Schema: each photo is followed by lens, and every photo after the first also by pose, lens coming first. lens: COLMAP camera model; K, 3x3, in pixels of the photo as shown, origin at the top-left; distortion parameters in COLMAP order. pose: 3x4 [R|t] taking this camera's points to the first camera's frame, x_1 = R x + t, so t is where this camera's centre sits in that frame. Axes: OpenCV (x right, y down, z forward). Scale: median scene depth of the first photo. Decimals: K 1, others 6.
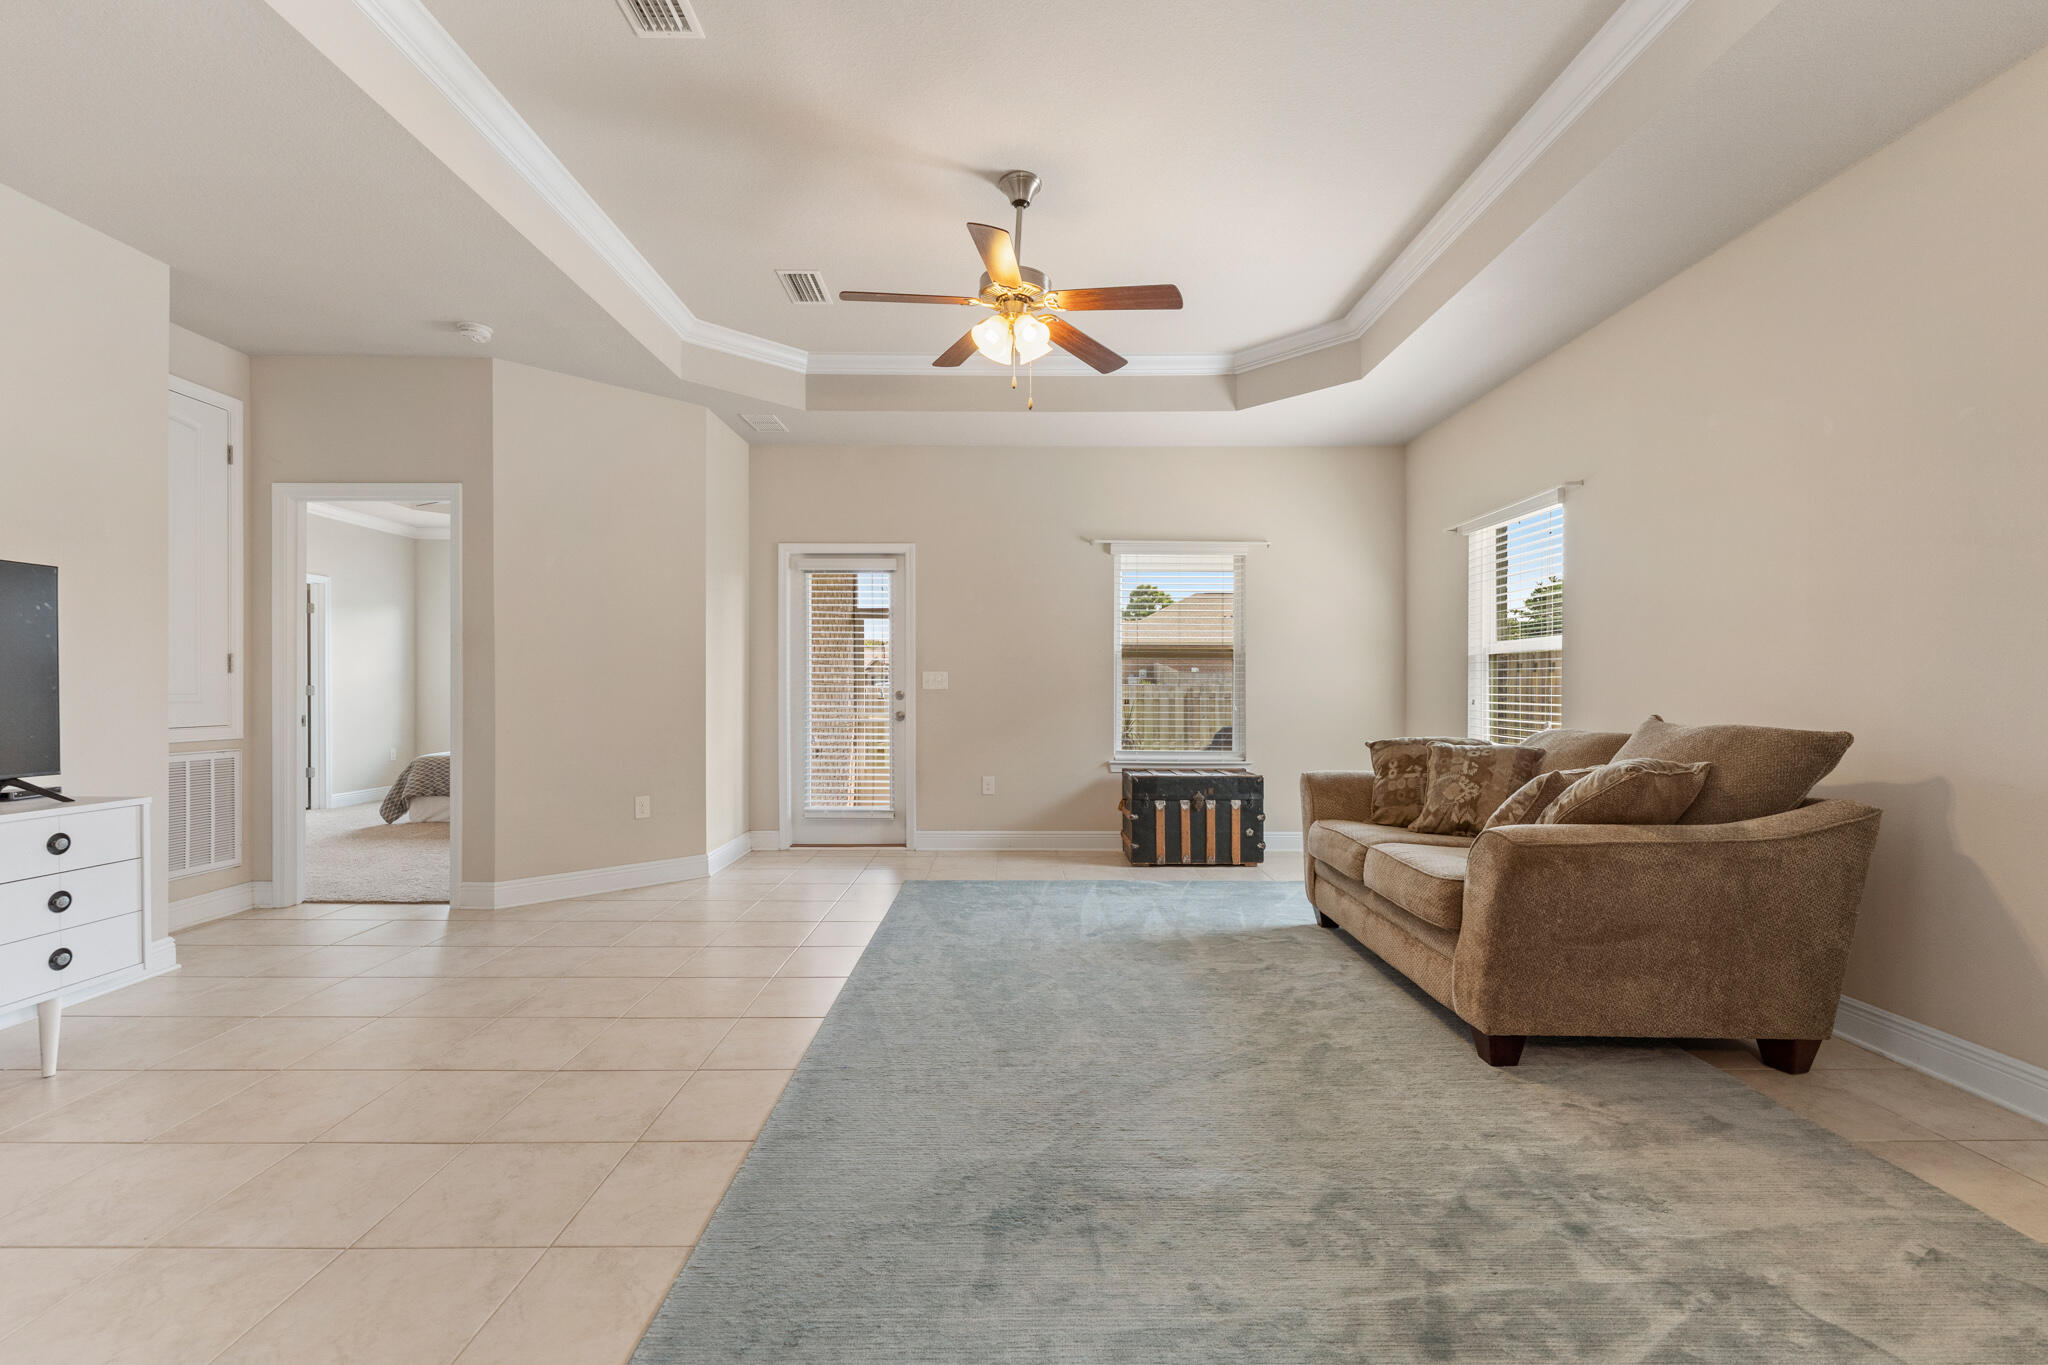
lens RADIAL K [[876.1, 0, 1013.0], [0, 876.1, 693.4], [0, 0, 1]] dist [-0.002633, 0.000774]
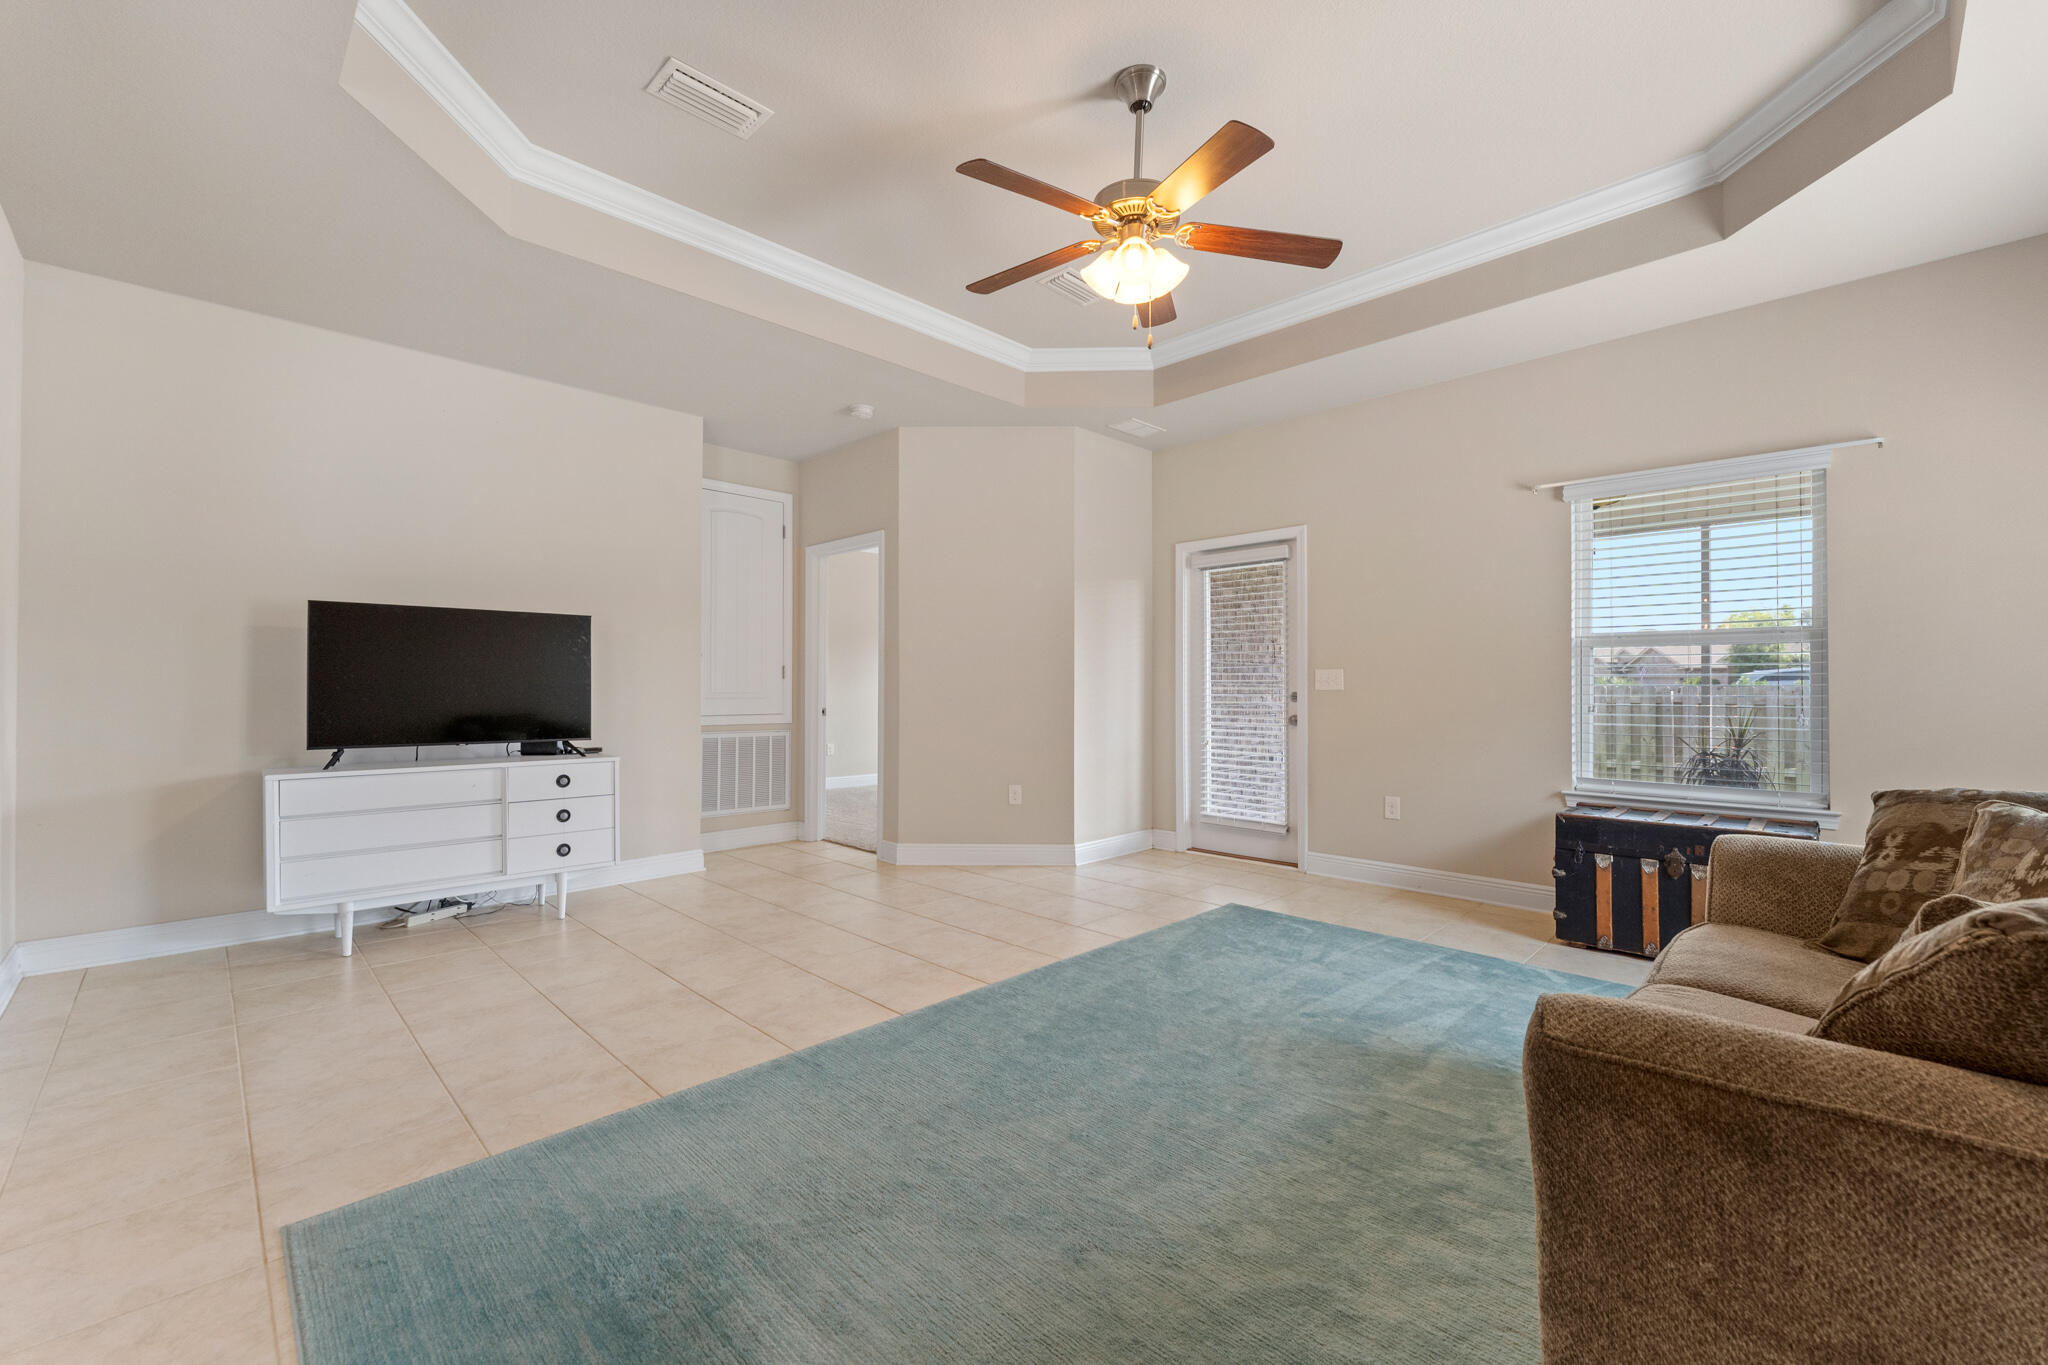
lens RADIAL K [[825.1, 0, 1008.6], [0, 825.1, 689.3], [0, 0, 1]] dist [-0.005893, -0.000748]
pose [[0.706324, -0.000742, -0.707888, 0.368568], [-0.004304, 0.999976, -0.005342, 0.000279], [0.707875, 0.006820, 0.706305, 0.283866]]
